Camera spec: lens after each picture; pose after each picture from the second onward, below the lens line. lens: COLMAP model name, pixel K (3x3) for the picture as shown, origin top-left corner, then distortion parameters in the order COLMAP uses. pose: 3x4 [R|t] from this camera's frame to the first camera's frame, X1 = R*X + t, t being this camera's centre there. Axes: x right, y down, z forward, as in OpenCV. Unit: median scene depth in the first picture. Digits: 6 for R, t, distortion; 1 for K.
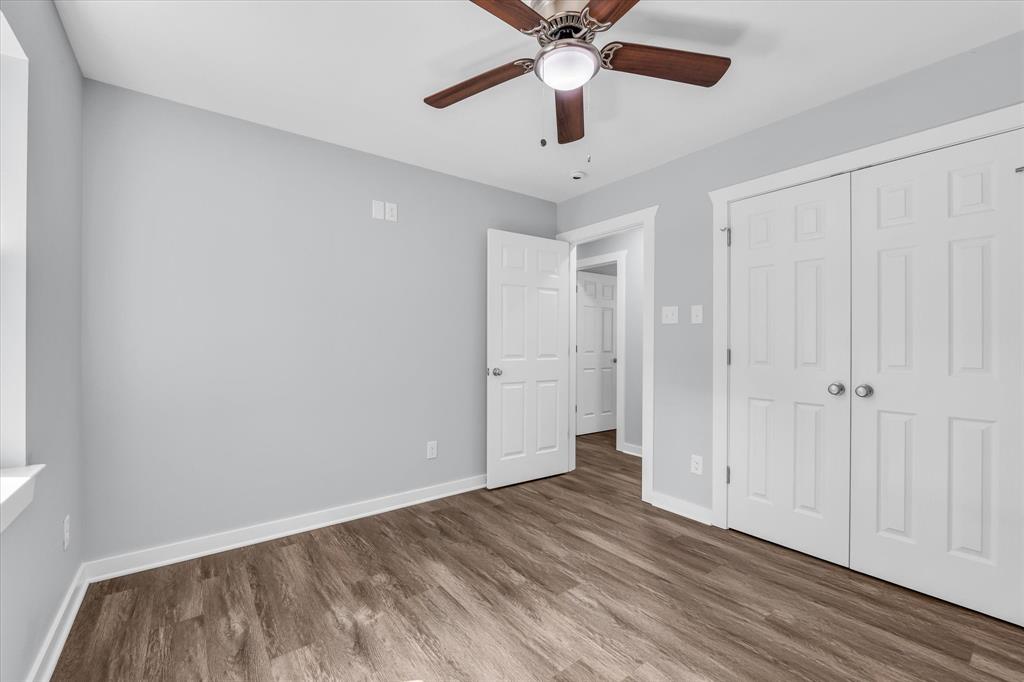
lens RADIAL K [[427.4, 0, 512.0], [0, 427.4, 341.0], [0, 0, 1]] dist [-0.000261, -0.000009]
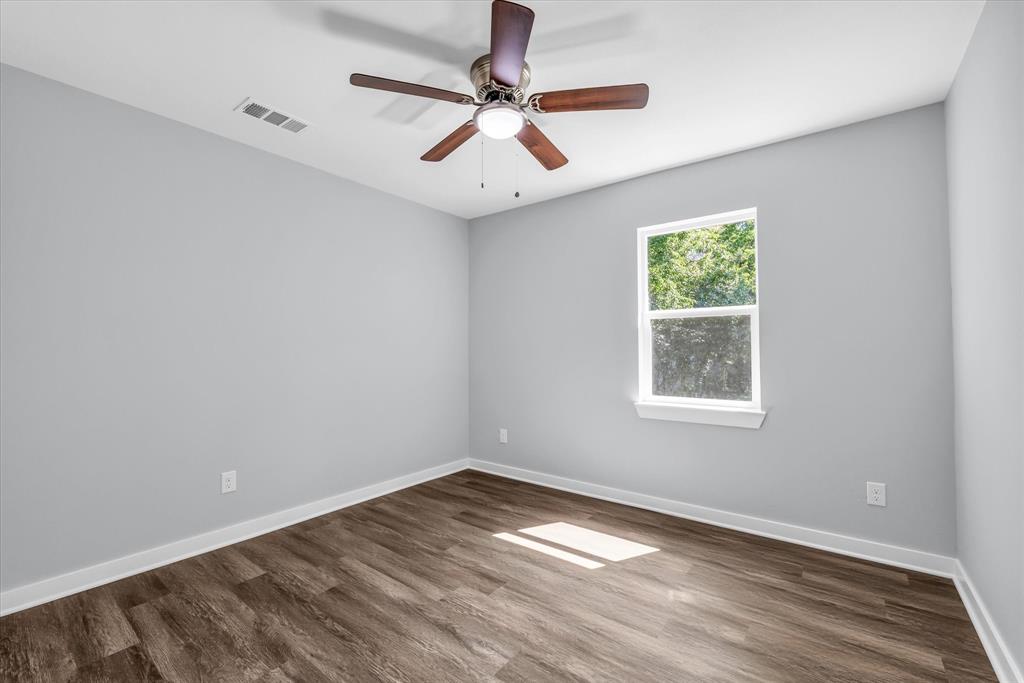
lens RADIAL K [[427.4, 0, 512.0], [0, 427.4, 341.5], [0, 0, 1]] dist [-0.000261, -0.000009]
pose [[-0.966989, -0.004985, -0.254771, 0.368051], [0.001274, 0.999702, -0.024396, 0.011424], [0.254816, -0.023915, -0.966694, 1.986476]]
